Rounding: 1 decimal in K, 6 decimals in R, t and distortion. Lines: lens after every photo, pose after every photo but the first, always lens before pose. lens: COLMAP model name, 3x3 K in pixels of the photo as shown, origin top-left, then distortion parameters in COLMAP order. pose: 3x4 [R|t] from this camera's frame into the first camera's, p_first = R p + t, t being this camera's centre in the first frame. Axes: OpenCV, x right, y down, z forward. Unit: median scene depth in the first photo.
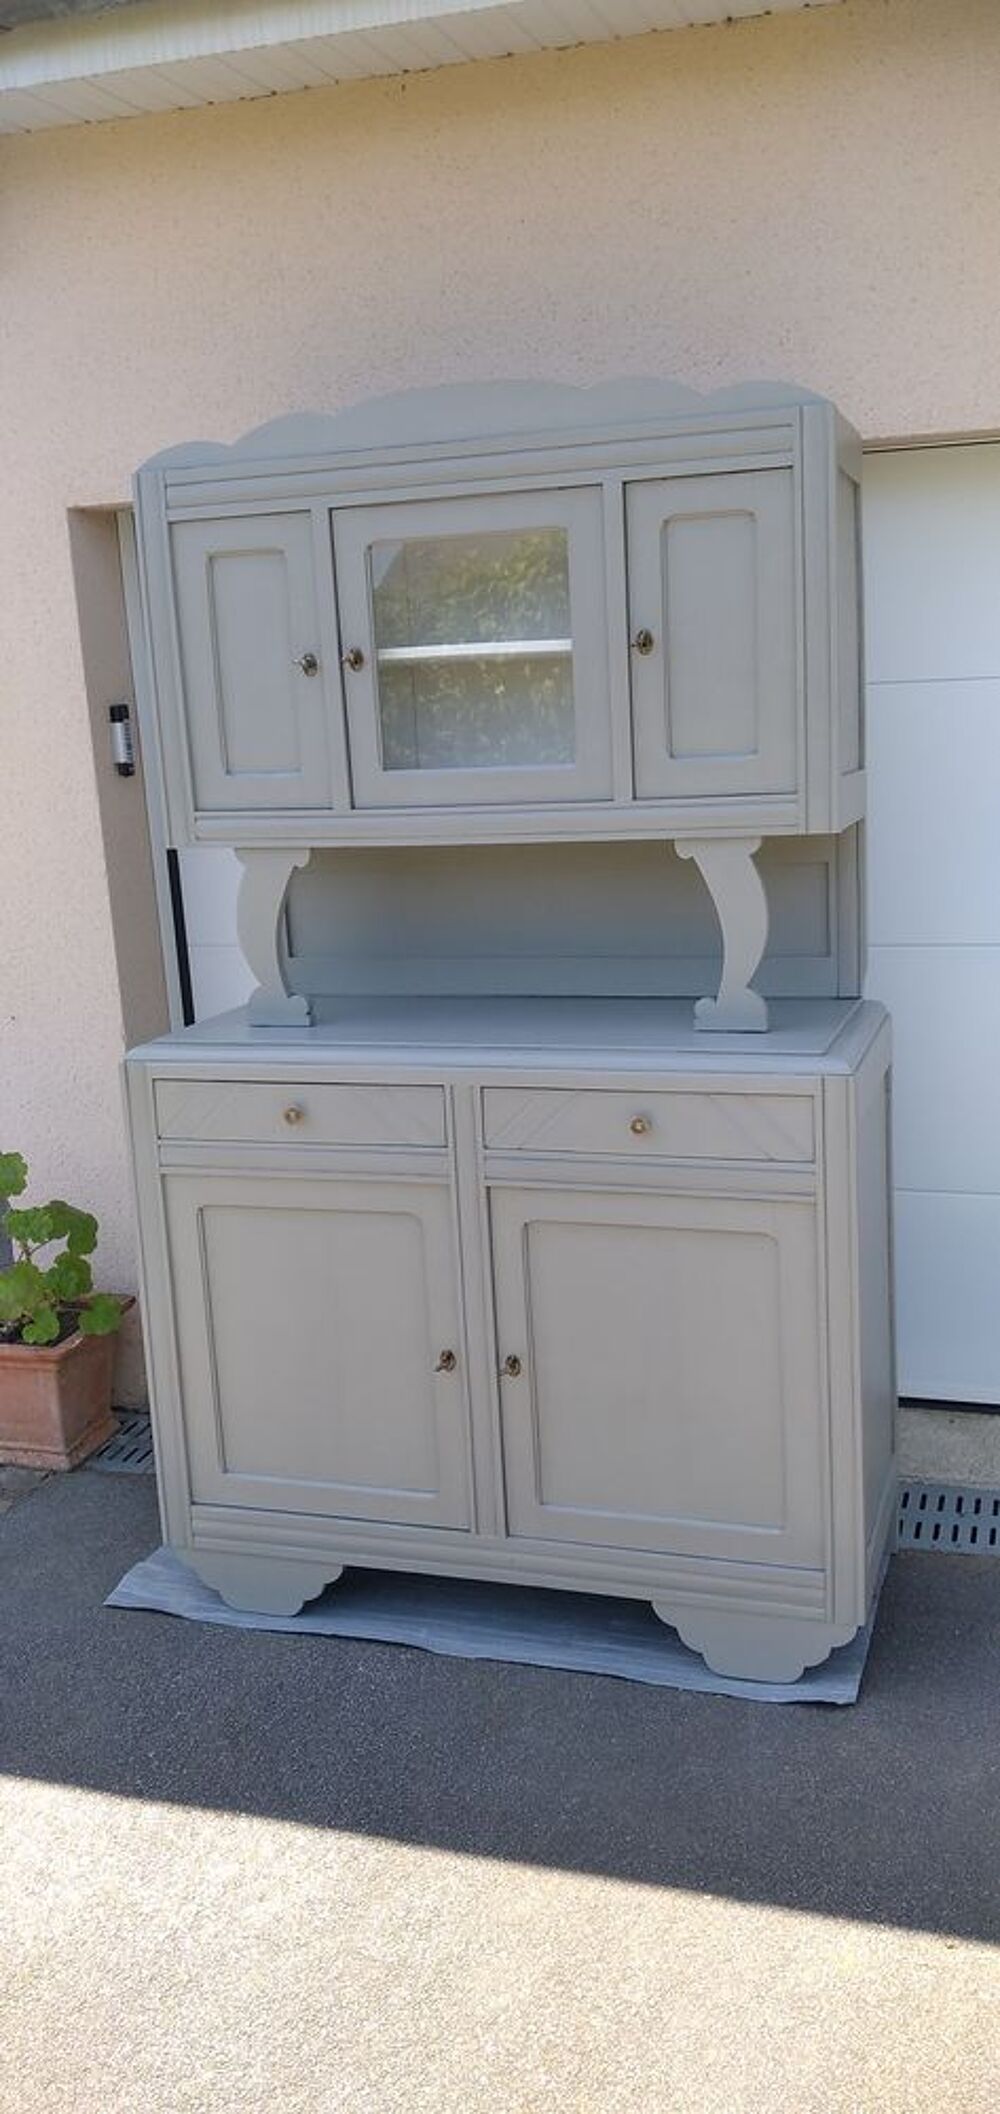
lens RADIAL K [[1685.4, 0, 500.2], [0, 1685.4, 1083.4], [0, 0, 1]] dist [0.024706, -0.061911]
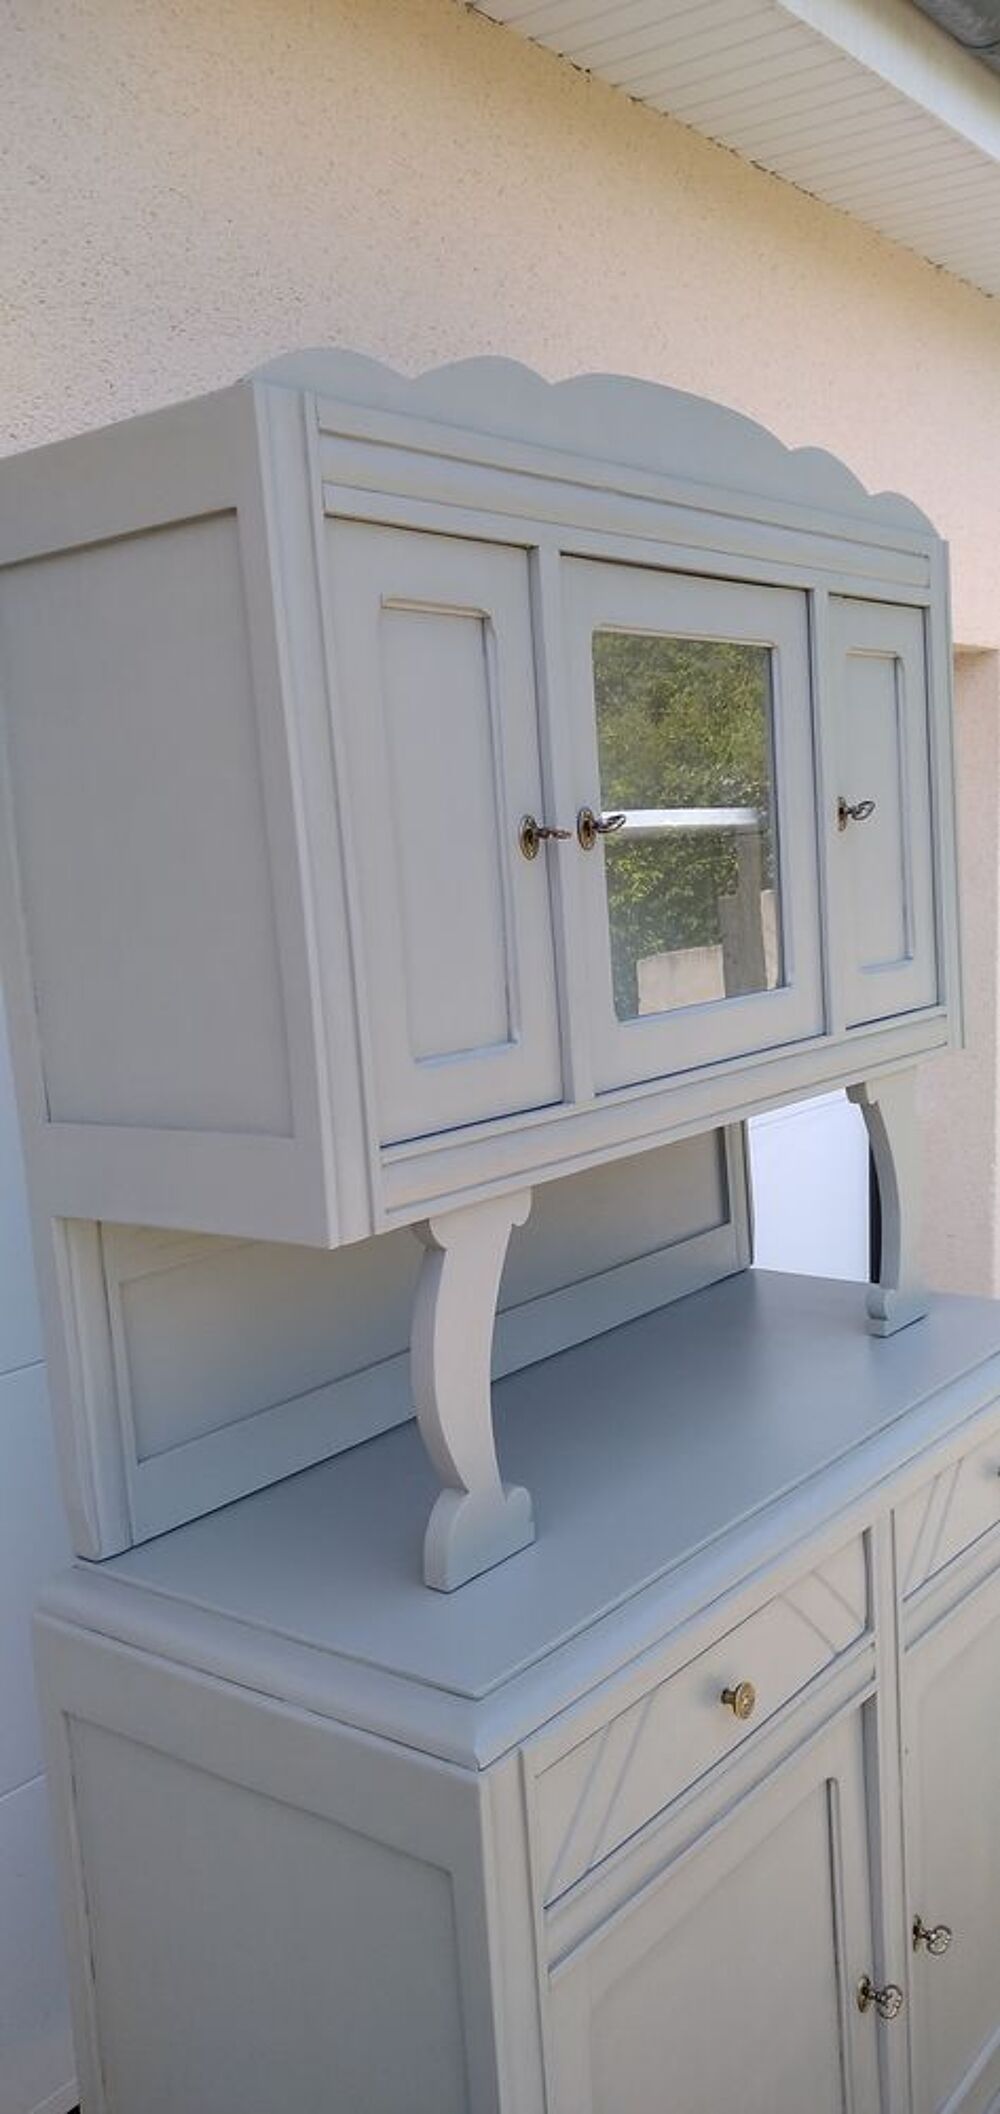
lens RADIAL K [[1714.0, 0, 500.0], [0, 1714.0, 1057.0], [0, 0, 1]] dist [0.031317, -0.008127]
pose [[0.365865, -0.085681, 0.926716, -0.594358], [0.243657, 0.969839, -0.006527, -0.176333], [-0.898206, 0.228189, 0.375707, 0.804669]]
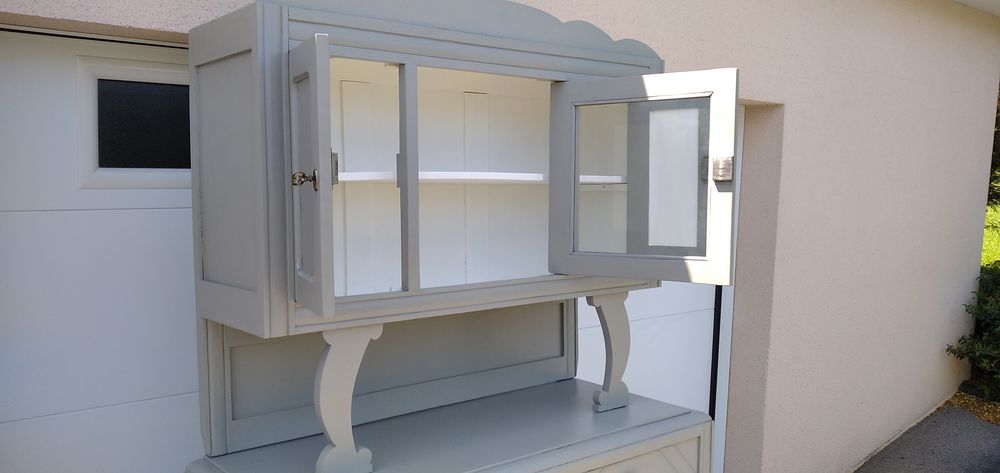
lens RADIAL K [[806.1, 0, 500.0], [0, 806.1, 236.5], [0, 0, 1]] dist [0.015520, -0.037783]
pose [[0.545315, -0.008323, 0.838190, -0.561134], [0.156850, 0.983302, -0.092280, -0.134393], [-0.823426, 0.181792, 0.537515, 0.599579]]
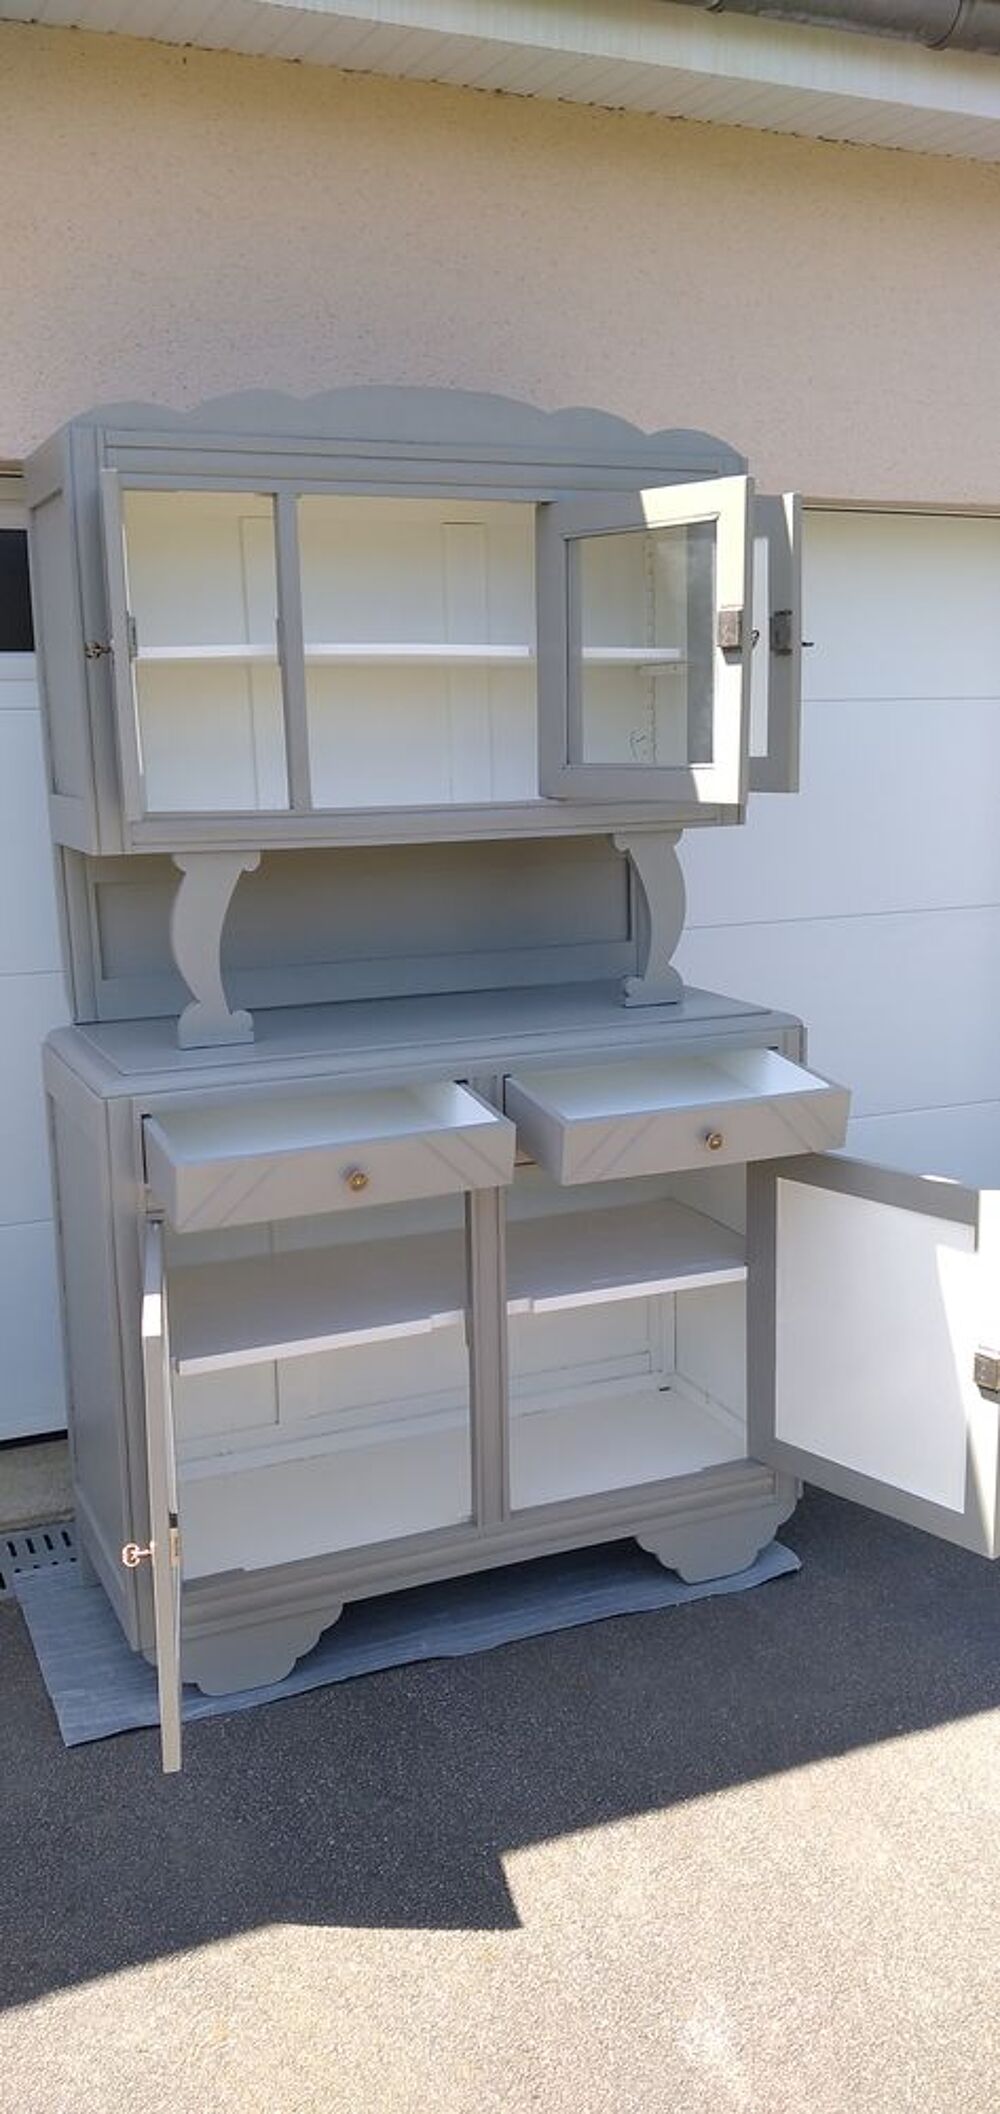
lens RADIAL K [[1704.2, 0, 515.1], [0, 1704.2, 1073.3], [0, 0, 1]] dist [0.015520, -0.037783]
pose [[0.749762, -0.102066, 0.653788, -0.639619], [0.122887, 0.992322, 0.013990, -0.012287], [-0.650196, 0.069853, 0.756548, 0.198267]]
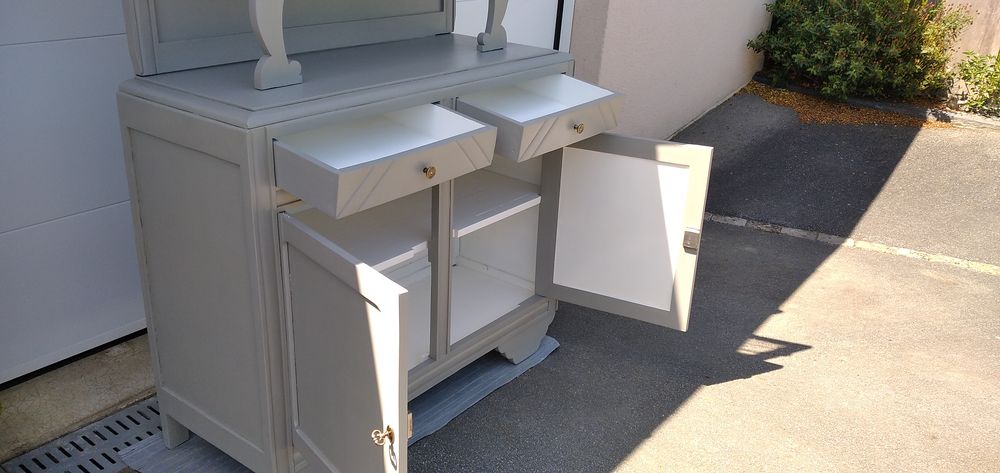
lens RADIAL K [[806.1, 0, 500.0], [0, 806.1, 236.5], [0, 0, 1]] dist [0.015520, -0.037783]
pose [[0.346458, -0.300636, 0.888586, -0.699007], [0.144427, 0.953054, 0.266135, -0.067941], [-0.926881, 0.036131, 0.373613, 0.625243]]
